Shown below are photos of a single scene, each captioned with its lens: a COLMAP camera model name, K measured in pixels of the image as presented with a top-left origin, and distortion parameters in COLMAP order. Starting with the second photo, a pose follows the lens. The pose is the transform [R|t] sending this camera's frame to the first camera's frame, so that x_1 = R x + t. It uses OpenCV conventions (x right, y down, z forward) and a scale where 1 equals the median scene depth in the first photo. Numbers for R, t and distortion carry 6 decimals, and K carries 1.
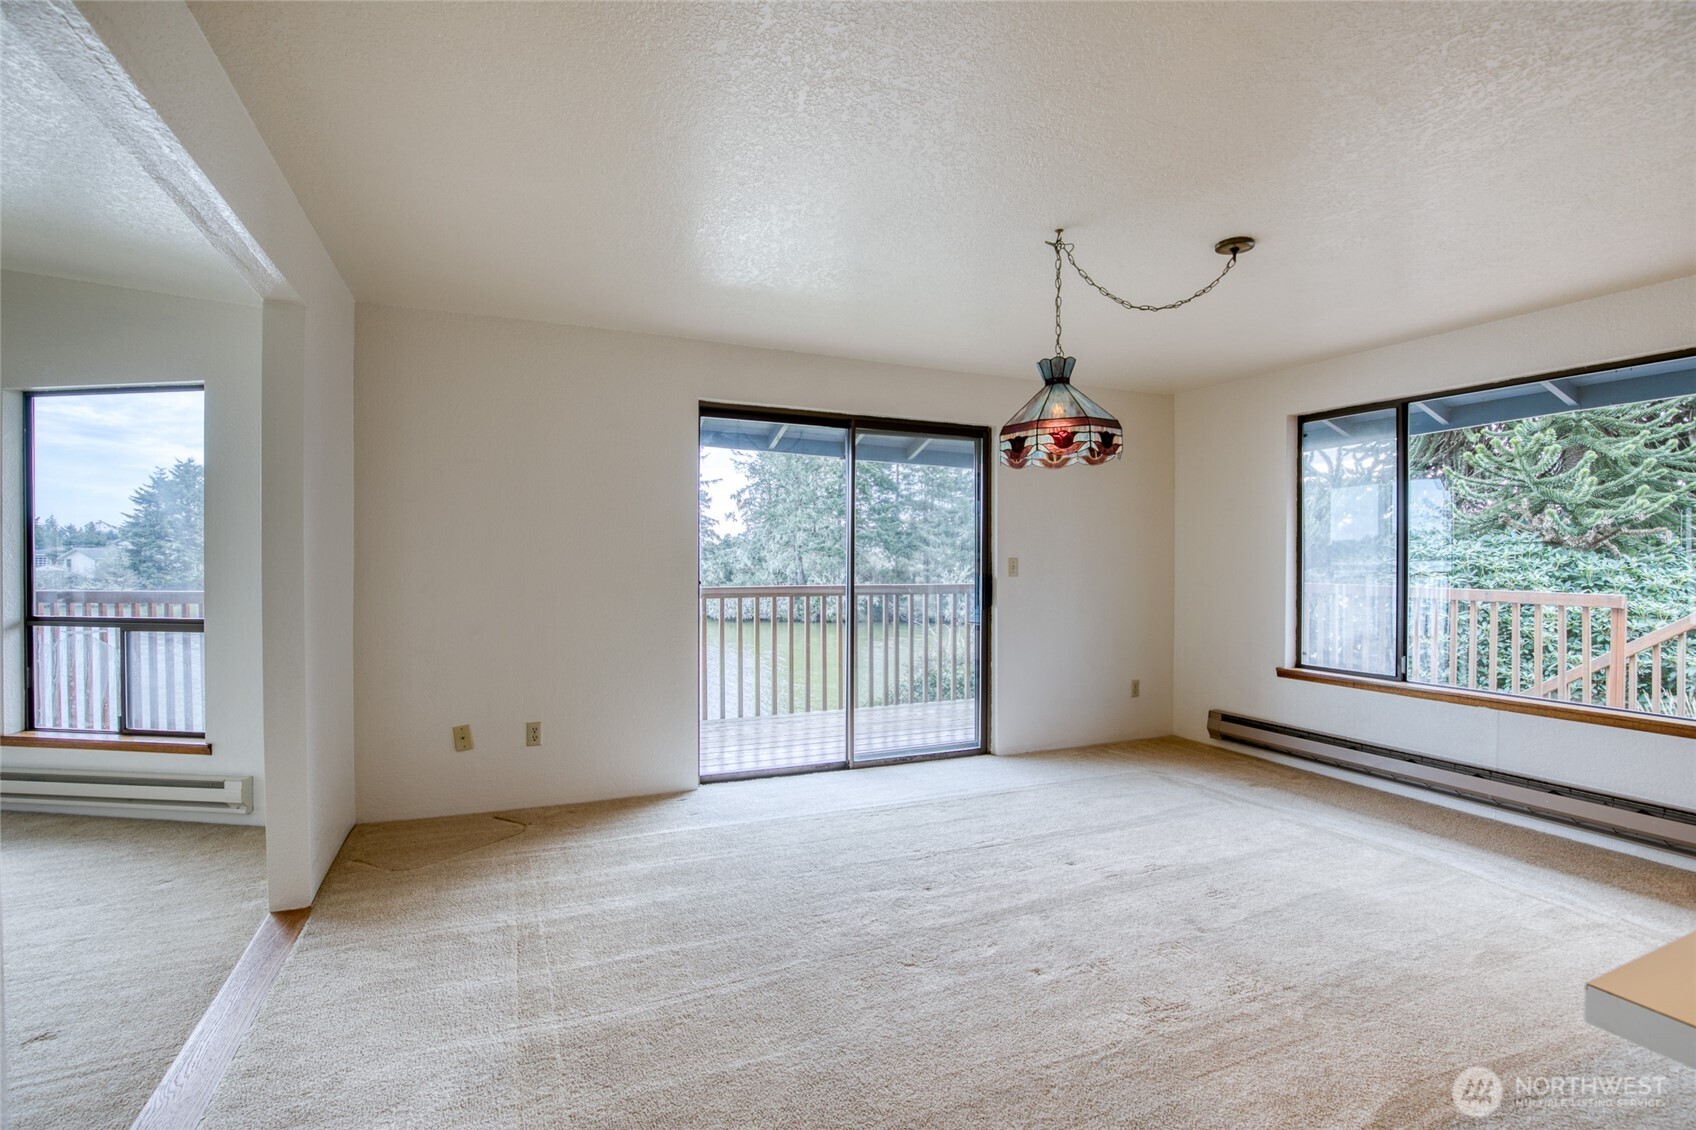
lens RADIAL K [[777.0, 0, 832.2], [0, 777.0, 561.9], [0, 0, 1]] dist [-0.026831, 0.000399]
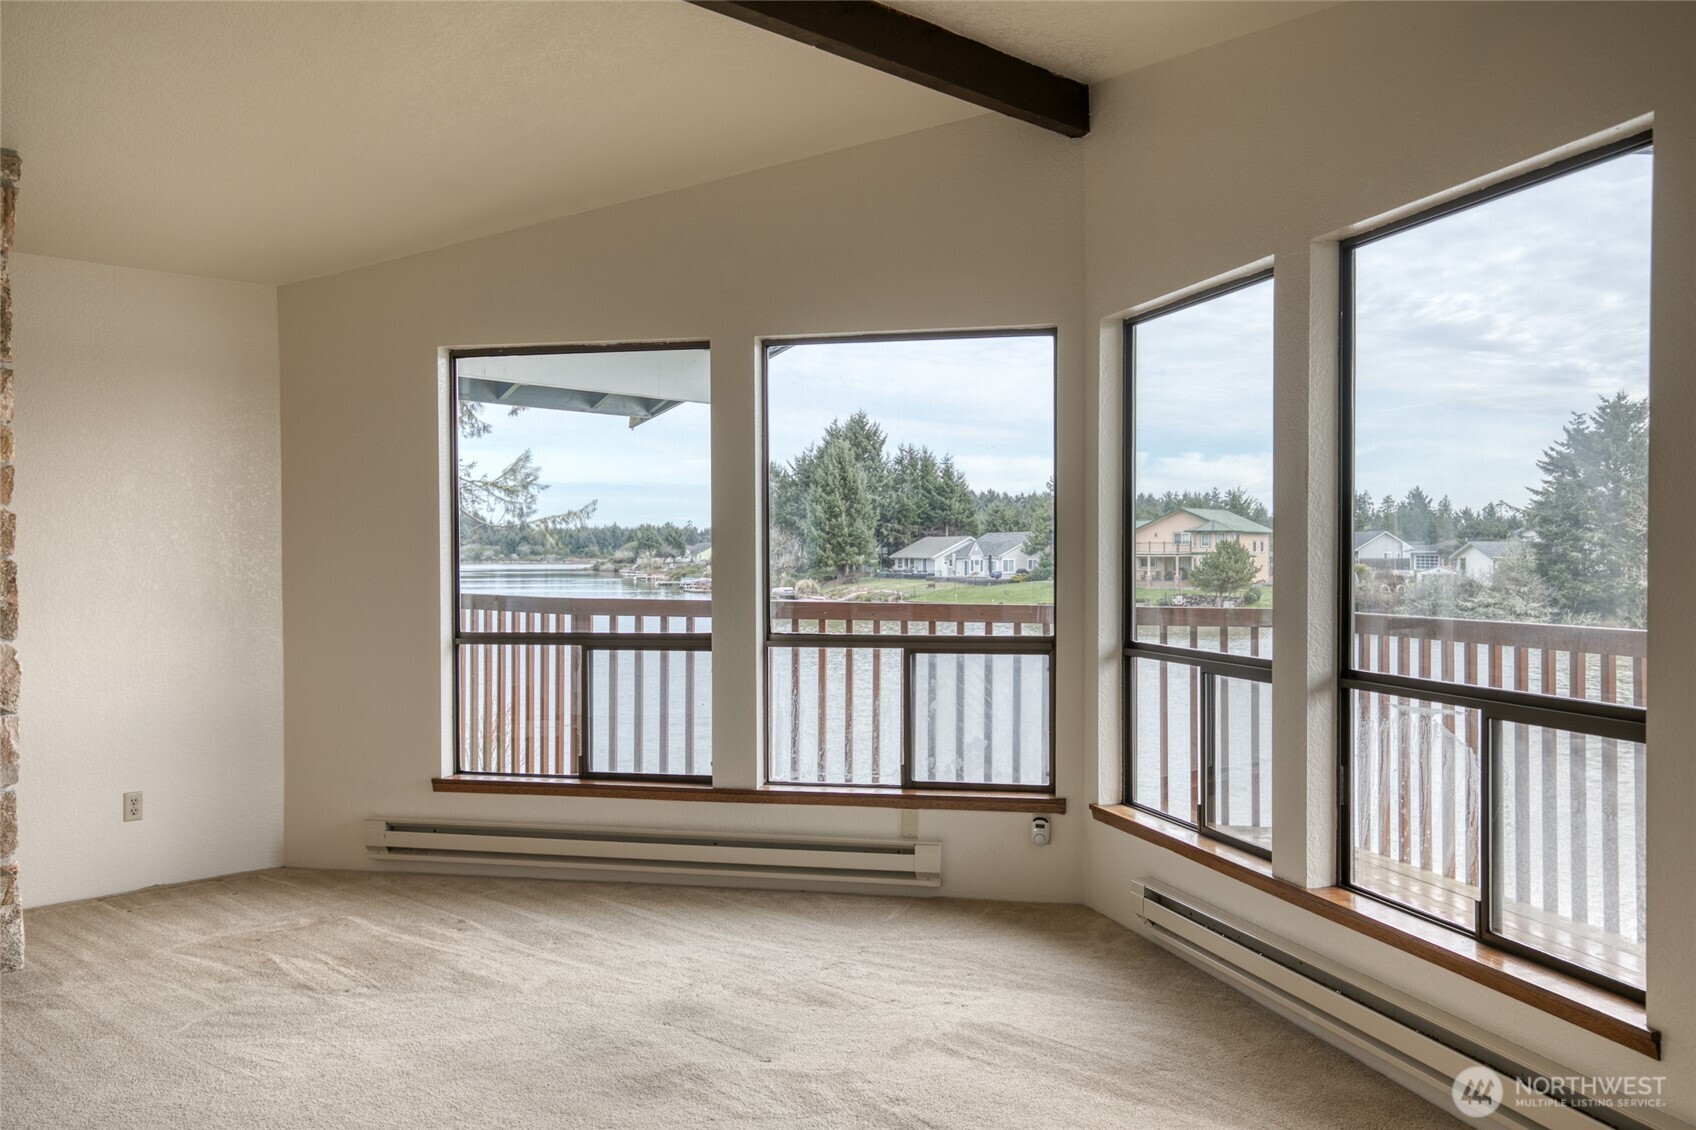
lens RADIAL K [[1451.0, 0, 923.3], [0, 1451.0, 567.4], [0, 0, 1]] dist [0.008154, 0.002115]
pose [[0.412020, 0.009636, -0.911124, -0.037656], [-0.008116, 0.999943, 0.006905, -0.000492], [0.911139, 0.004549, 0.412075, 0.044573]]
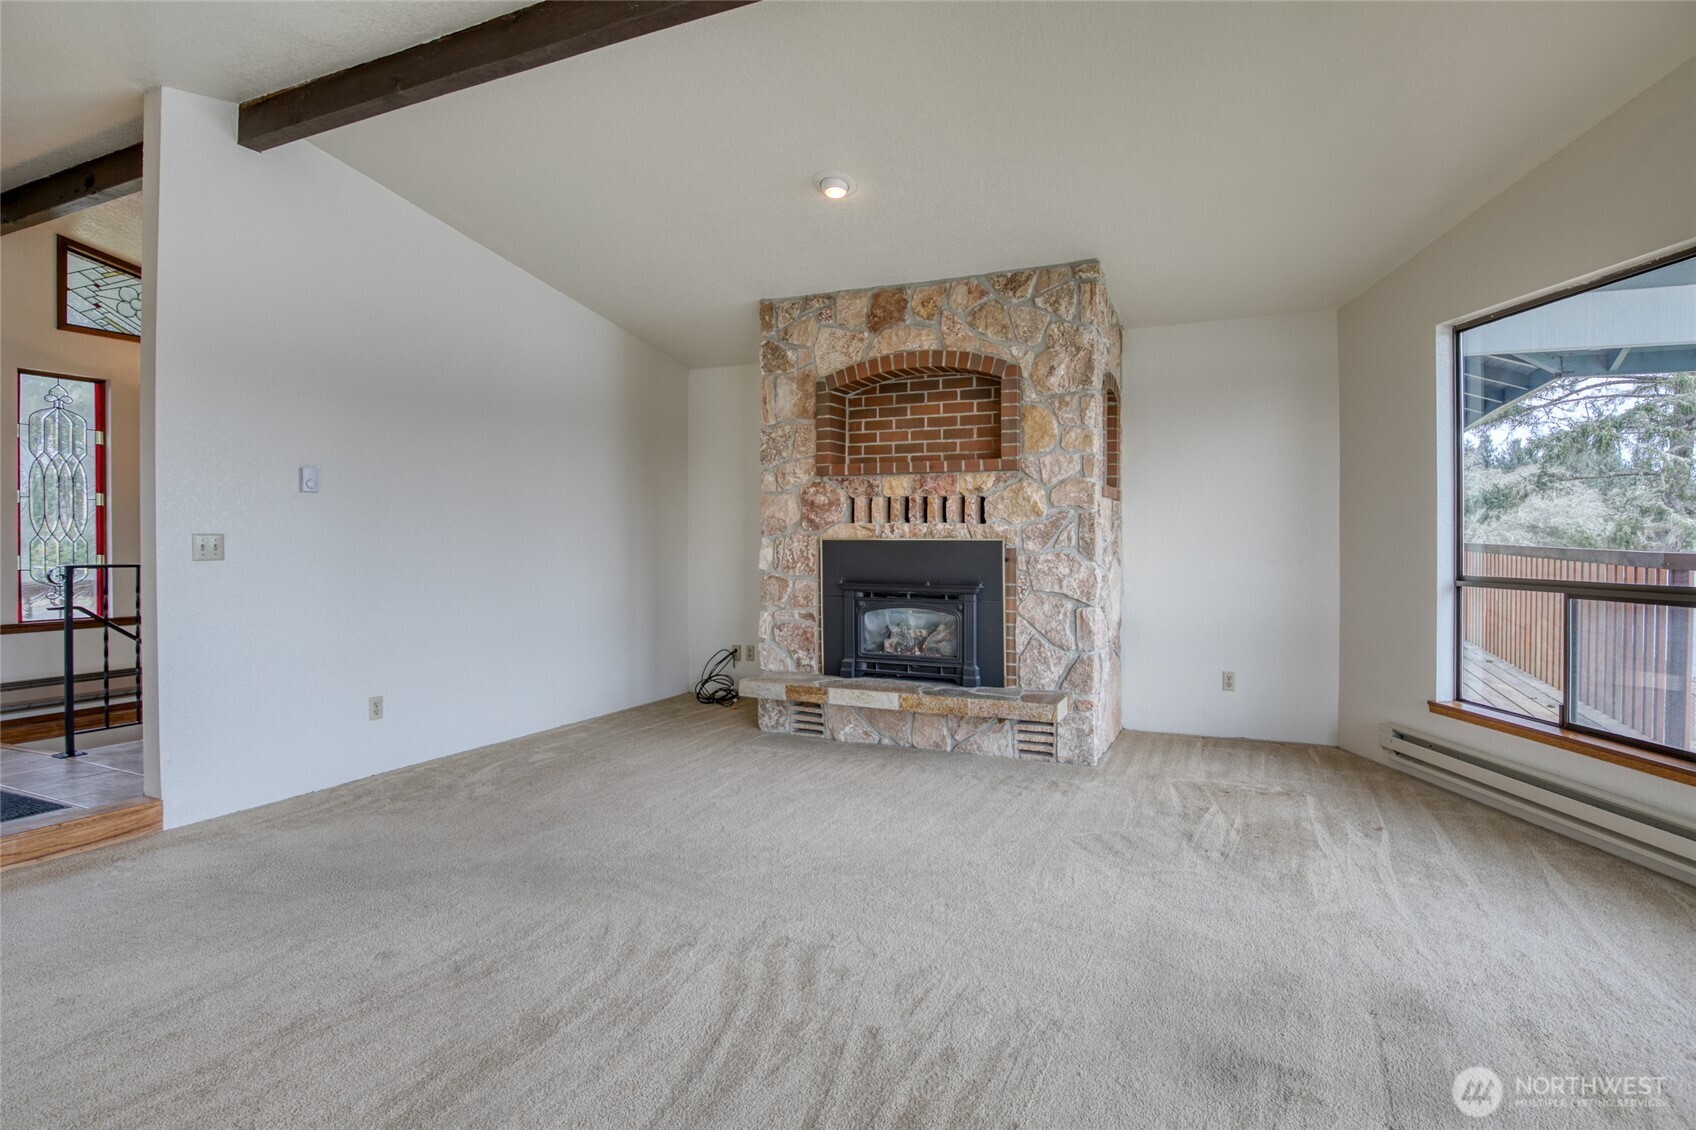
lens RADIAL K [[823.9, 0, 924.0], [0, 823.9, 540.7], [0, 0, 1]] dist [-0.020579, -0.000123]
pose [[-0.708494, 0.002782, -0.705711, -0.104244], [-0.006126, 0.999930, 0.010092, 0.004718], [0.705690, 0.011474, -0.708427, 0.105036]]
